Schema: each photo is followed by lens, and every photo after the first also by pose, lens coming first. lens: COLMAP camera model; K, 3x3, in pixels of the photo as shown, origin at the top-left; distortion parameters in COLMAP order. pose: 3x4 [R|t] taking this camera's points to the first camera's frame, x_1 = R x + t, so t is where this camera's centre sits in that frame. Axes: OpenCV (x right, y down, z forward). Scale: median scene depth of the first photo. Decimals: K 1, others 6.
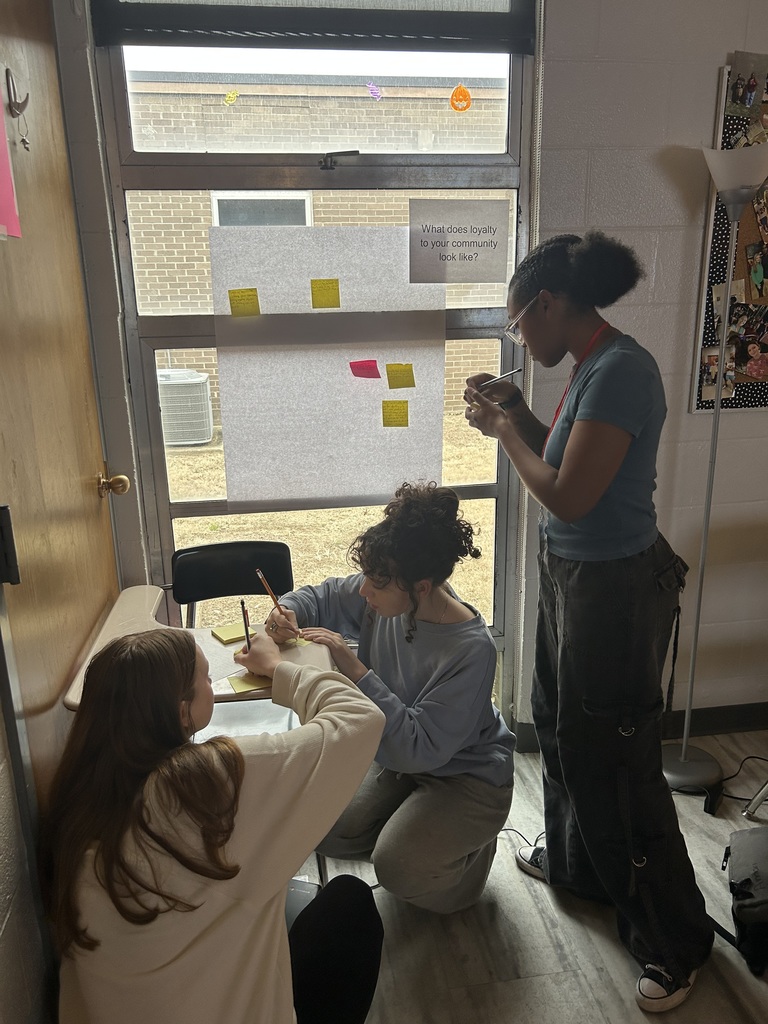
lens RADIAL K [[772.7, 0, 383.7], [0, 772.7, 512.3], [0, 0, 1]] dist [0.009023, 0.000040]
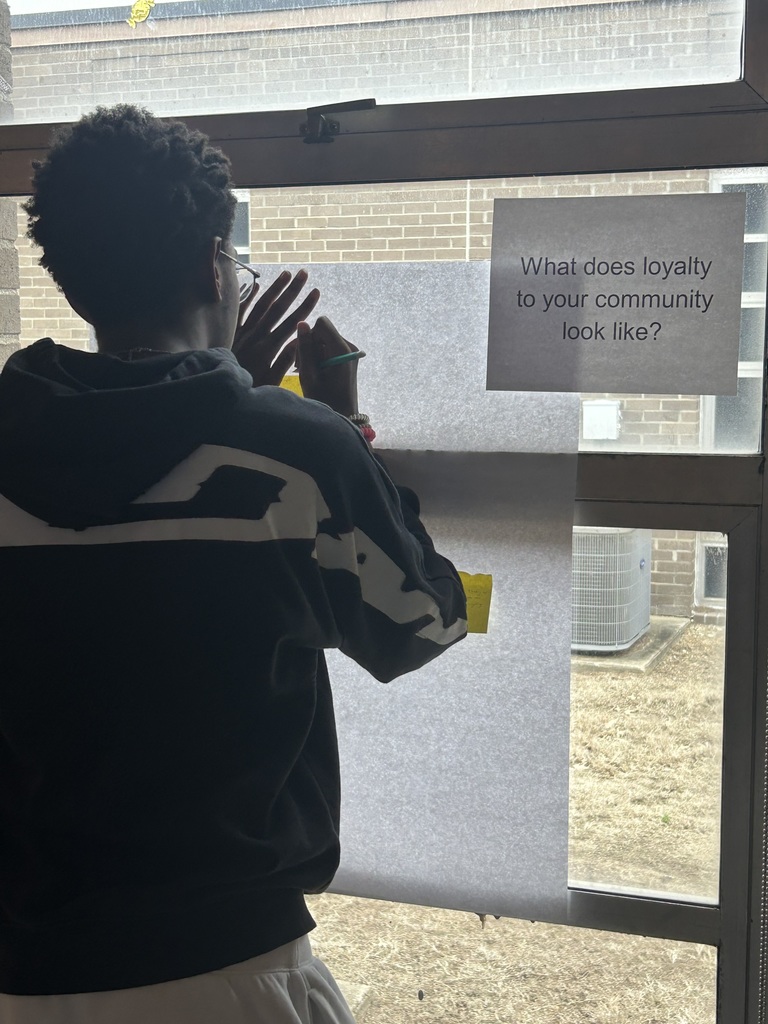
lens RADIAL K [[1491.2, 0, 383.8], [0, 1491.2, 511.4], [0, 0, 1]] dist [0.141699, 0.000000]
pose [[0.875247, 0.074310, -0.477933, 0.377200], [-0.154119, 0.979469, -0.129952, -0.115979], [0.458464, 0.187399, 0.868730, 0.276209]]
